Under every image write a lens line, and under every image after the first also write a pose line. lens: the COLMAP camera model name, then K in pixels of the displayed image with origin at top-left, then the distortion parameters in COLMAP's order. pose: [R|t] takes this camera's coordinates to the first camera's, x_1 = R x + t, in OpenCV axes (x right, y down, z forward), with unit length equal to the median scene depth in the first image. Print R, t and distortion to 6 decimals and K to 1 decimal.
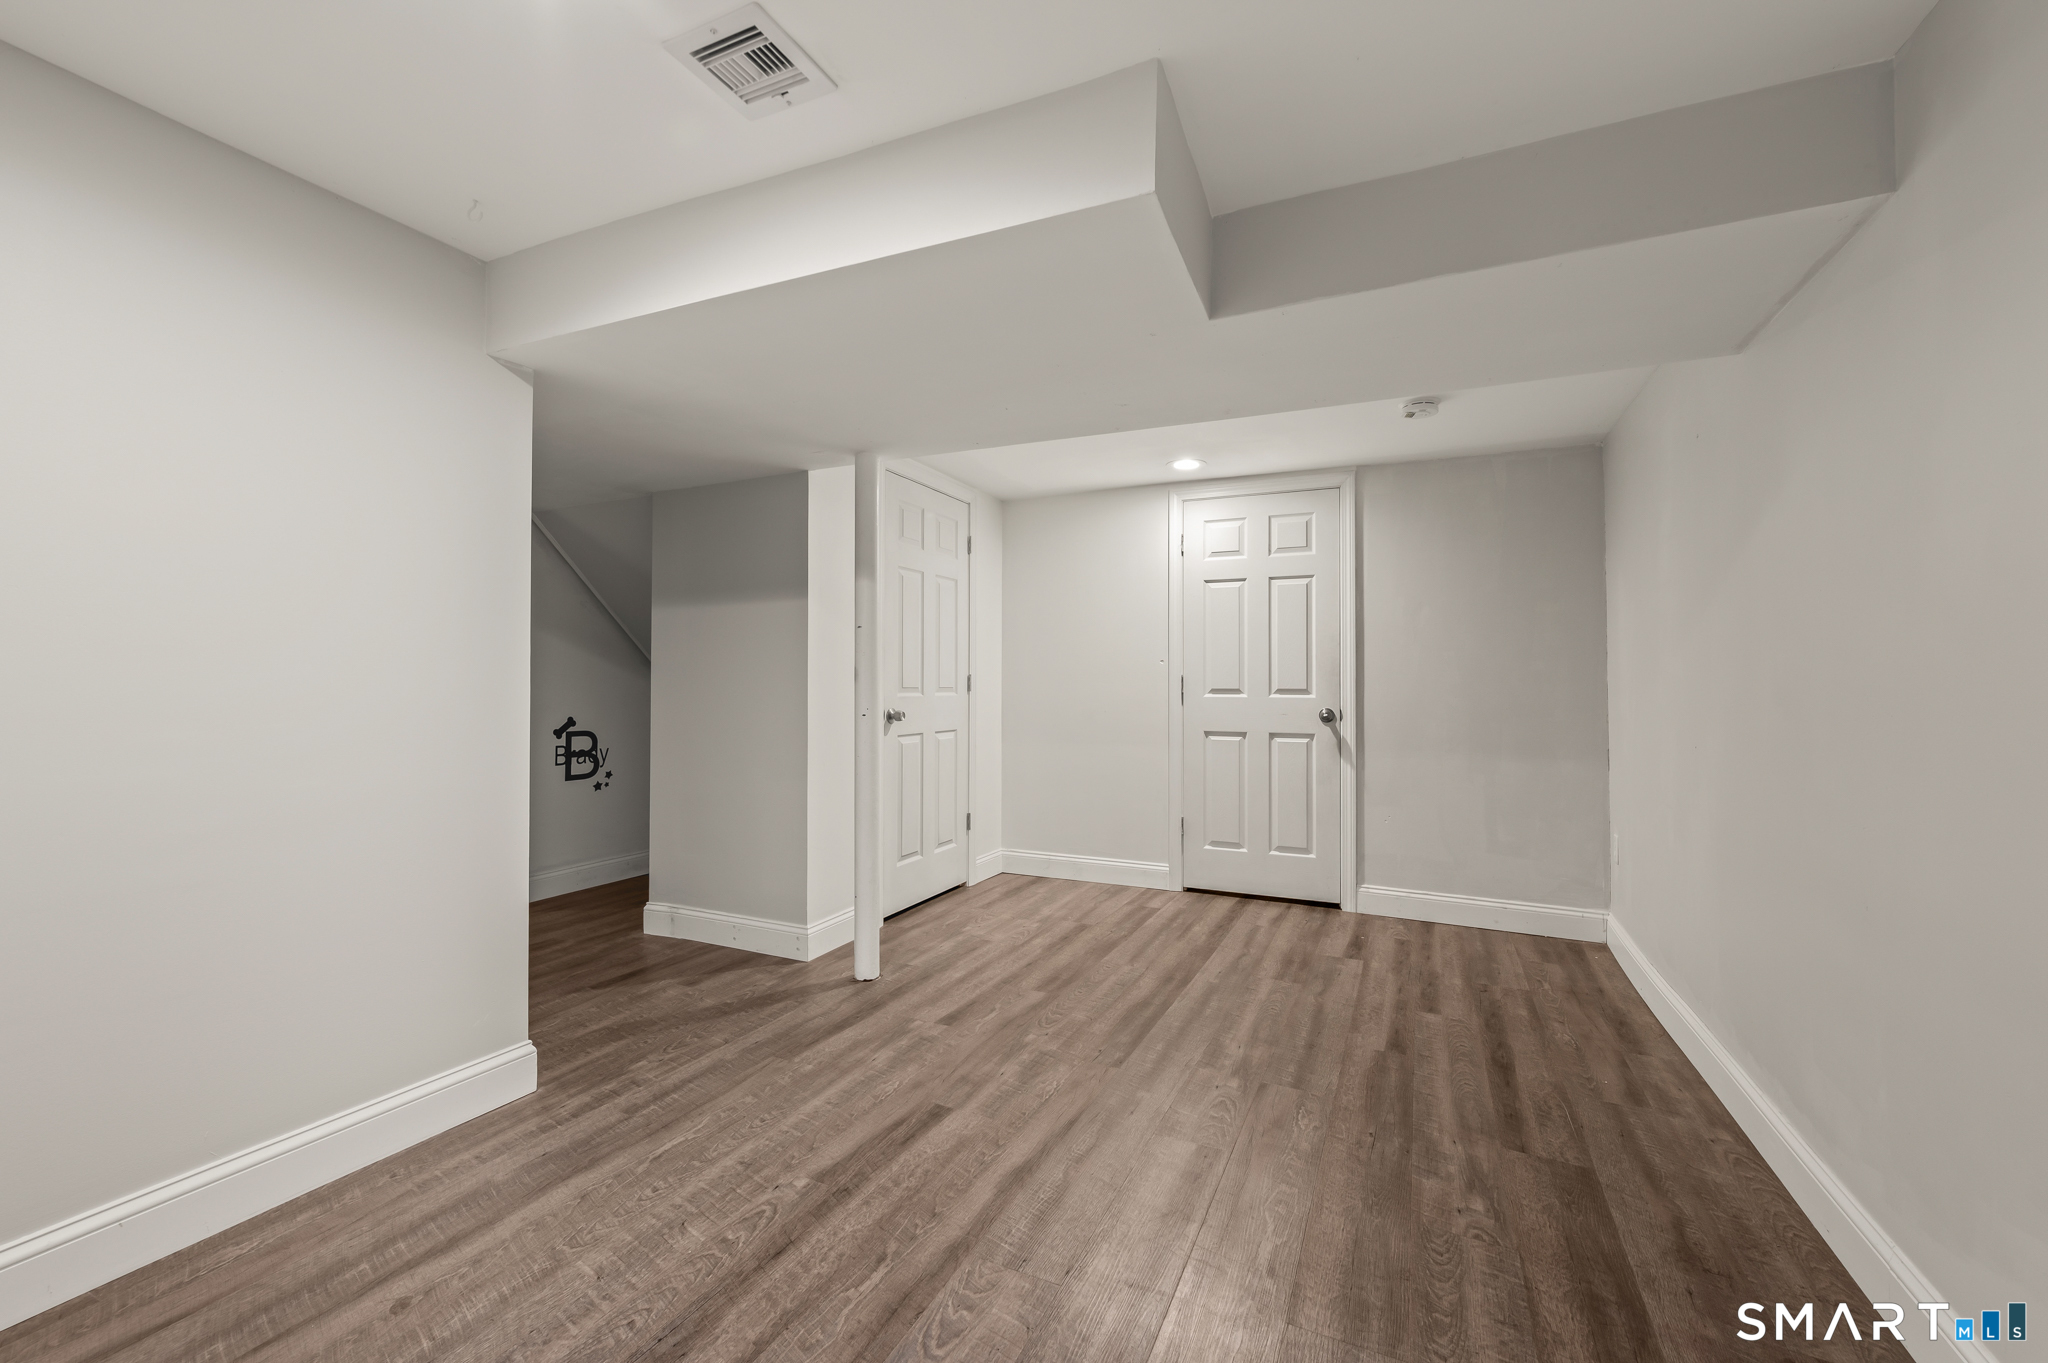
lens RADIAL K [[831.0, 0, 1022.9], [0, 831.0, 667.5], [0, 0, 1]] dist [0.002036, -0.000233]
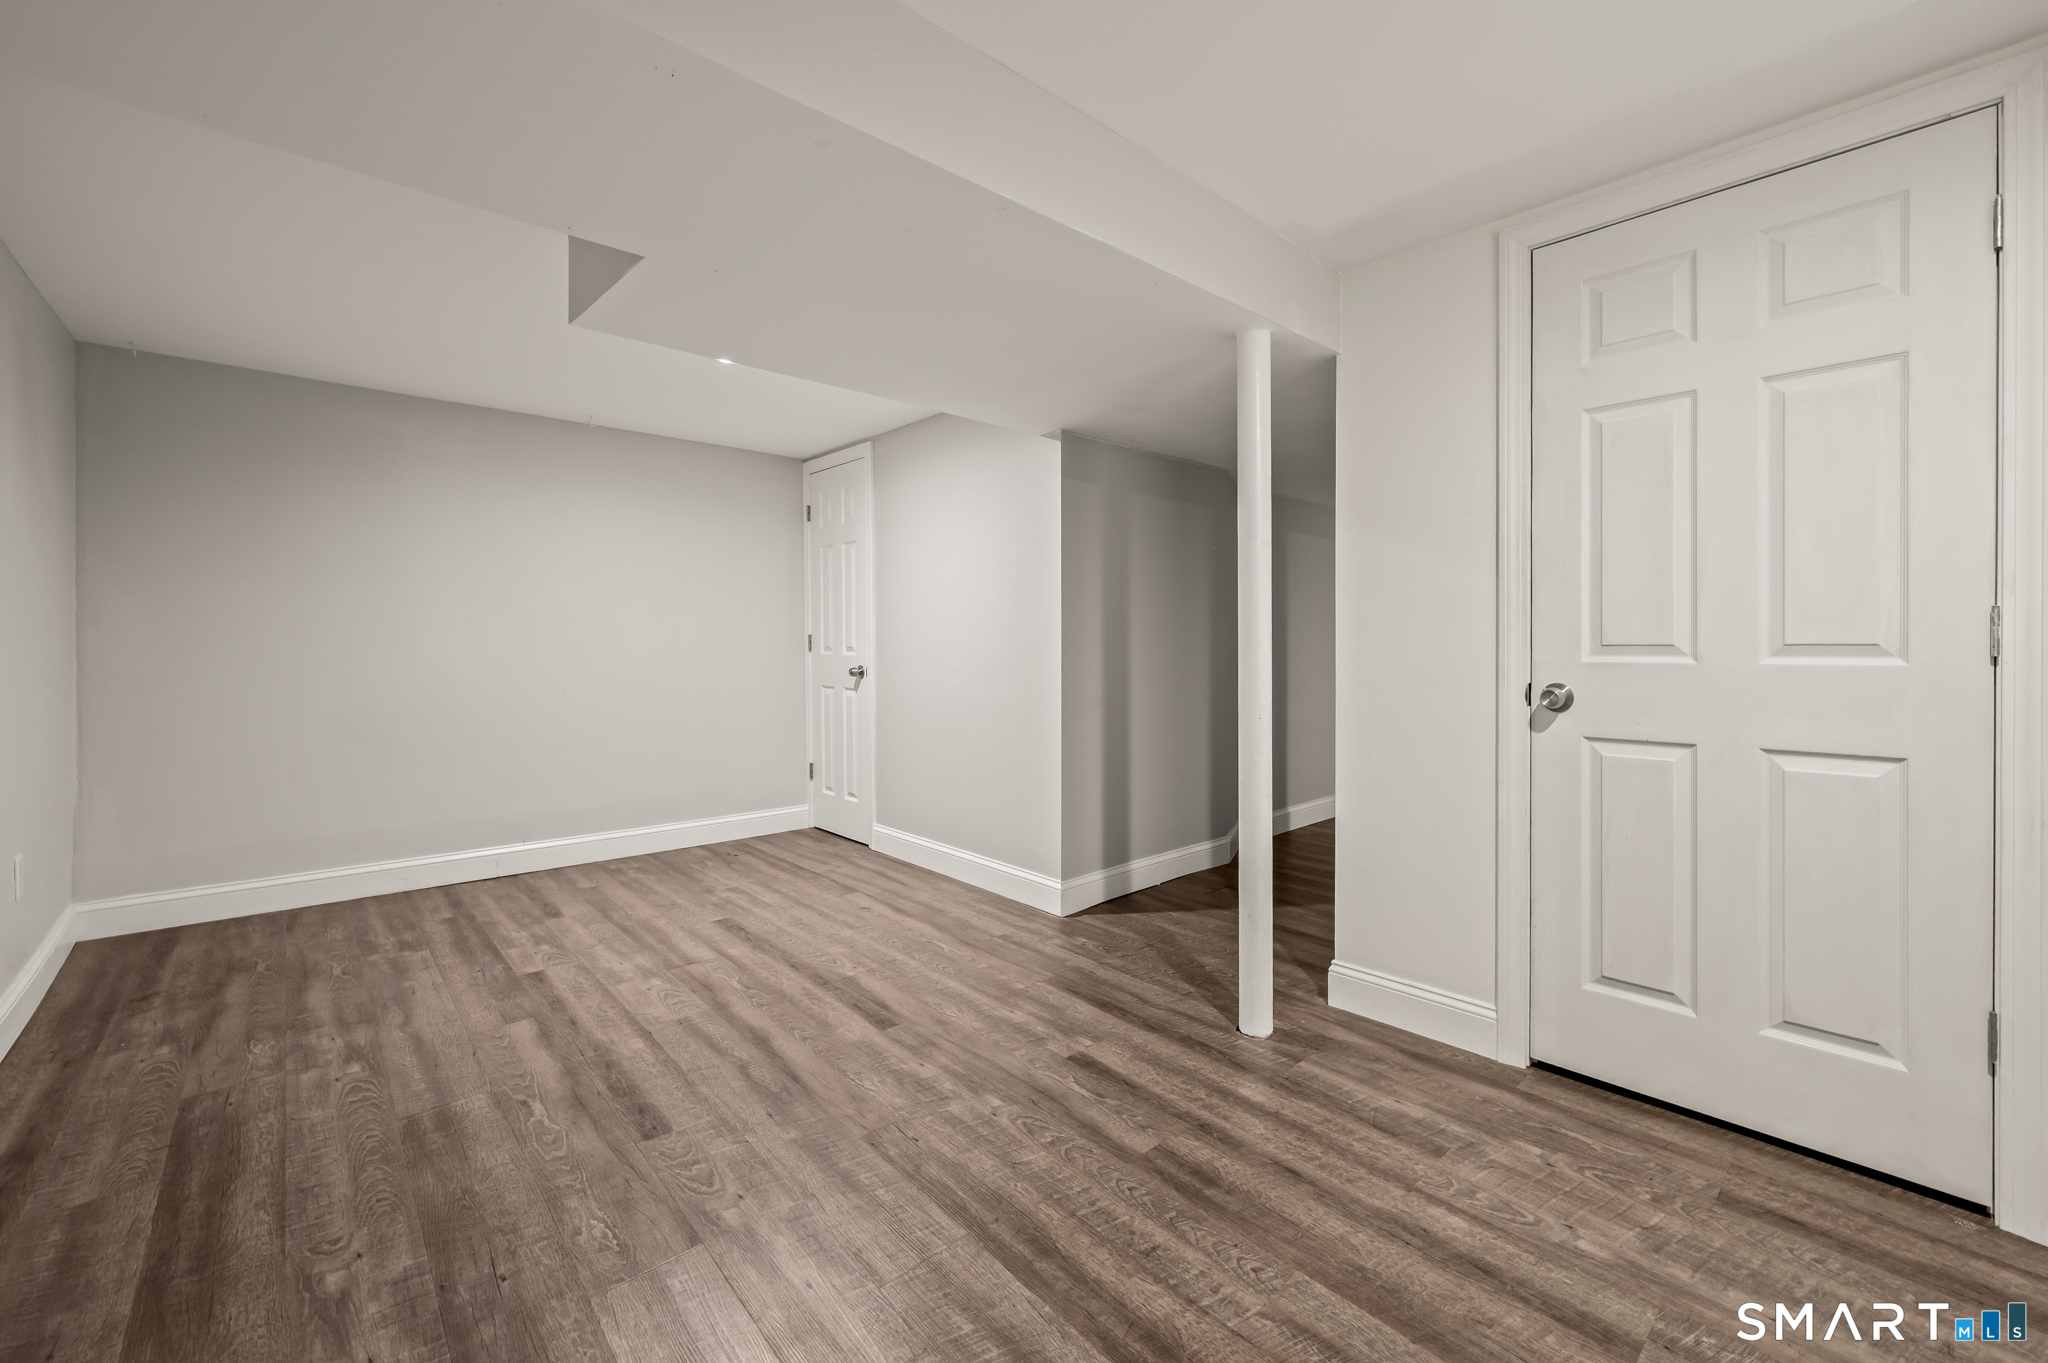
lens RADIAL K [[831.0, 0, 1022.9], [0, 831.0, 667.5], [0, 0, 1]] dist [0.002036, -0.000233]
pose [[-0.390902, 0.022826, -0.920149, 0.791414], [0.021787, 0.999642, 0.015542, 0.038120], [0.920174, -0.013972, -0.391259, 1.512216]]
